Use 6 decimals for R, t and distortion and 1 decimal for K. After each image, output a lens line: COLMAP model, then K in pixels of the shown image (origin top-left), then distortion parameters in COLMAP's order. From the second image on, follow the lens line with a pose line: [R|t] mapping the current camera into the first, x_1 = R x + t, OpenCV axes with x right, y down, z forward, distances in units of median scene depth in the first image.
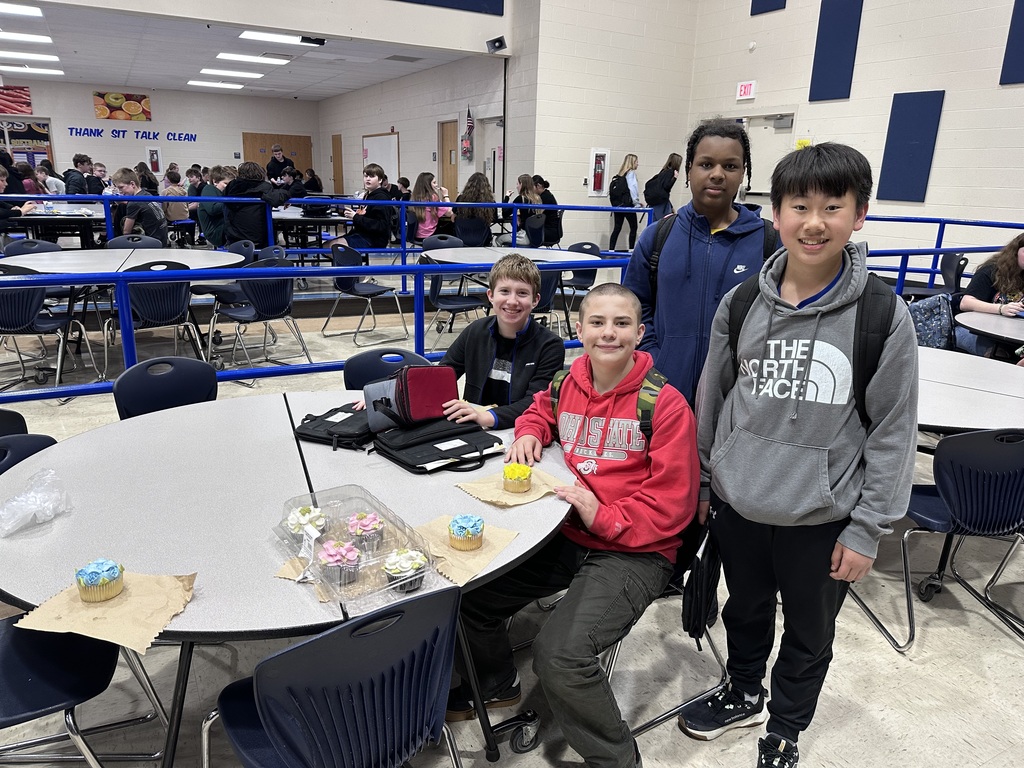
lens RADIAL K [[735.3, 0, 519.5], [0, 735.3, 385.1], [0, 0, 1]] dist [0.017790, -0.022083]
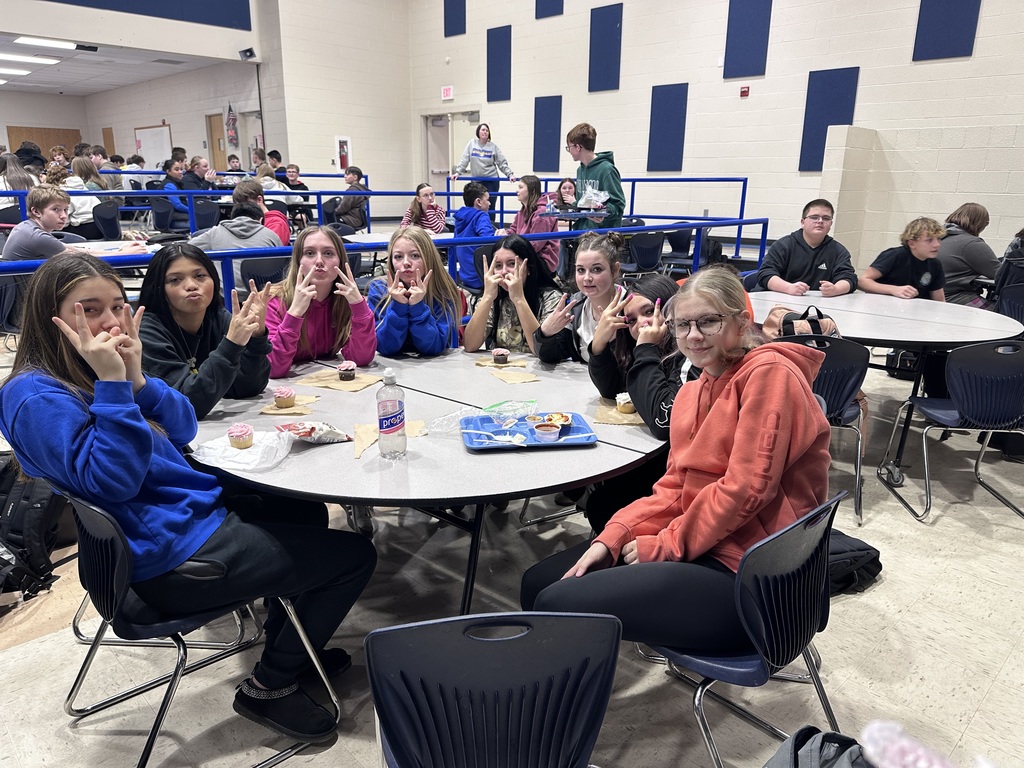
lens RADIAL K [[735.3, 0, 535.9], [0, 735.3, 387.6], [0, 0, 1]] dist [0.017790, -0.022083]
pose [[0.959824, -0.092544, 0.264902, 0.048985], [0.091019, 0.995686, 0.018052, 0.116056], [-0.265429, 0.006785, 0.964106, -0.308463]]
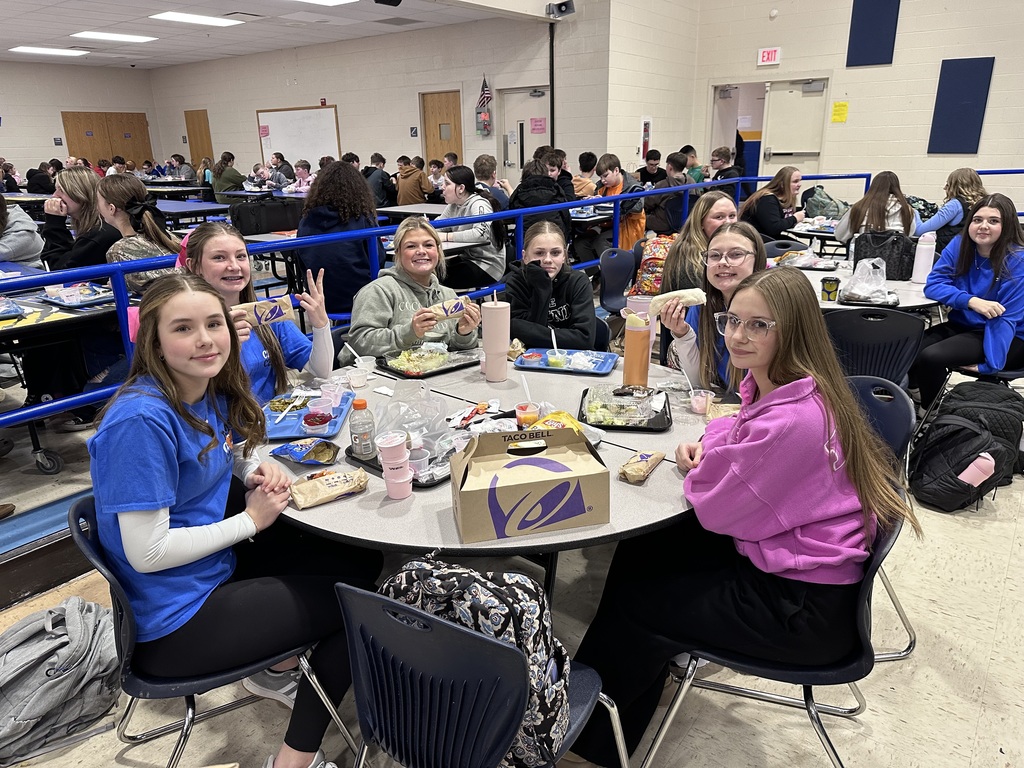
lens RADIAL K [[735.3, 0, 510.3], [0, 735.3, 384.7], [0, 0, 1]] dist [0.017790, -0.022083]
pose [[0.907055, -0.174107, 0.383325, -0.473378], [0.158531, 0.984716, 0.072130, -0.059614], [-0.390024, -0.004657, 0.920793, 0.140349]]
